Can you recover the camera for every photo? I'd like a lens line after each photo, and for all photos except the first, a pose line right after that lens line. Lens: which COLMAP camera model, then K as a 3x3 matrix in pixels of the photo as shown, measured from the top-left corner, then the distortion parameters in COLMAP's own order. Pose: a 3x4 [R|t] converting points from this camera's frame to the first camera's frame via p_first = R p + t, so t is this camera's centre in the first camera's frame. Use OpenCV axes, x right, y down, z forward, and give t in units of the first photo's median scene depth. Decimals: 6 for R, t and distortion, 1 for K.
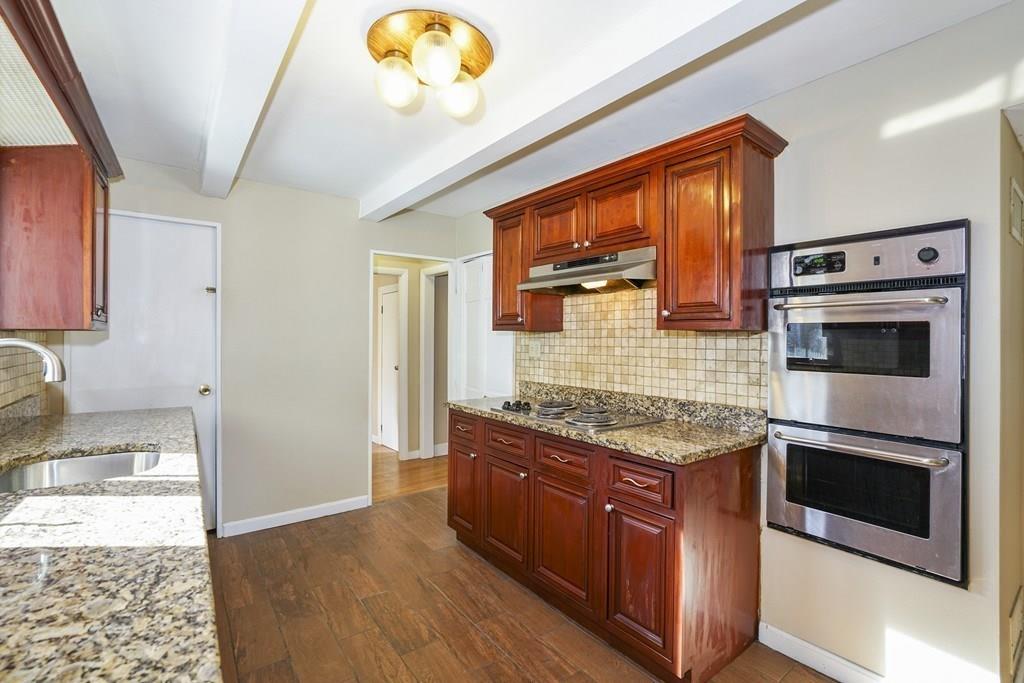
lens RADIAL K [[464.0, 0, 515.4], [0, 464.0, 337.1], [0, 0, 1]] dist [-0.002344, -0.000134]
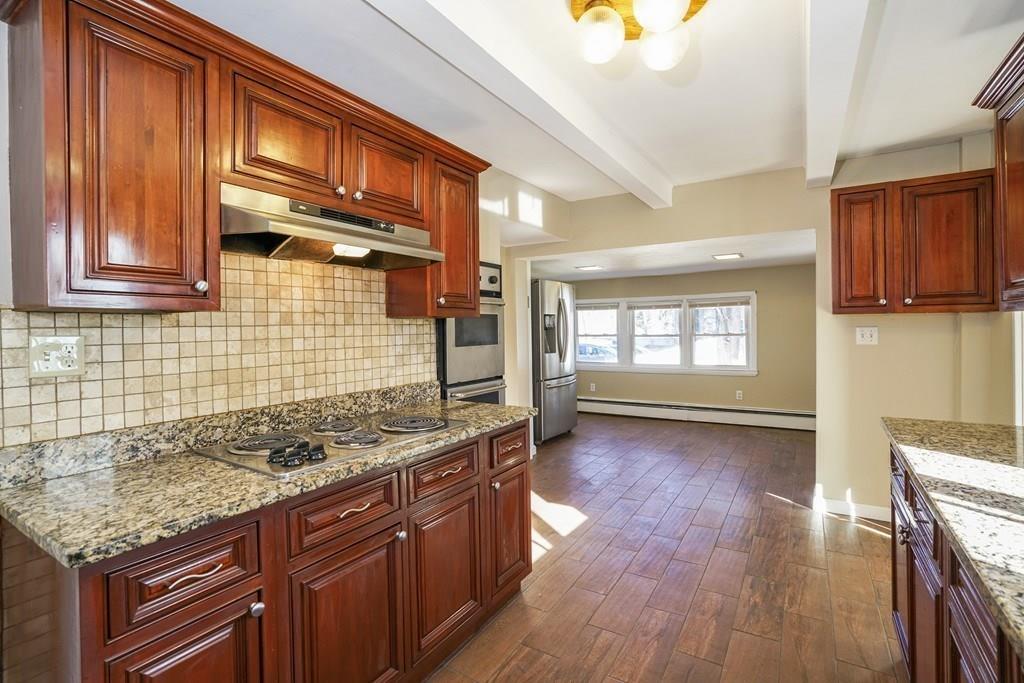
lens RADIAL K [[471.5, 0, 515.8], [0, 471.5, 333.3], [0, 0, 1]] dist [-0.002012, -0.000136]
pose [[-0.332058, -0.014930, 0.943141, -0.617888], [0.009603, 0.999769, 0.019207, 0.003428], [-0.943210, 0.015435, -0.331838, 0.998067]]
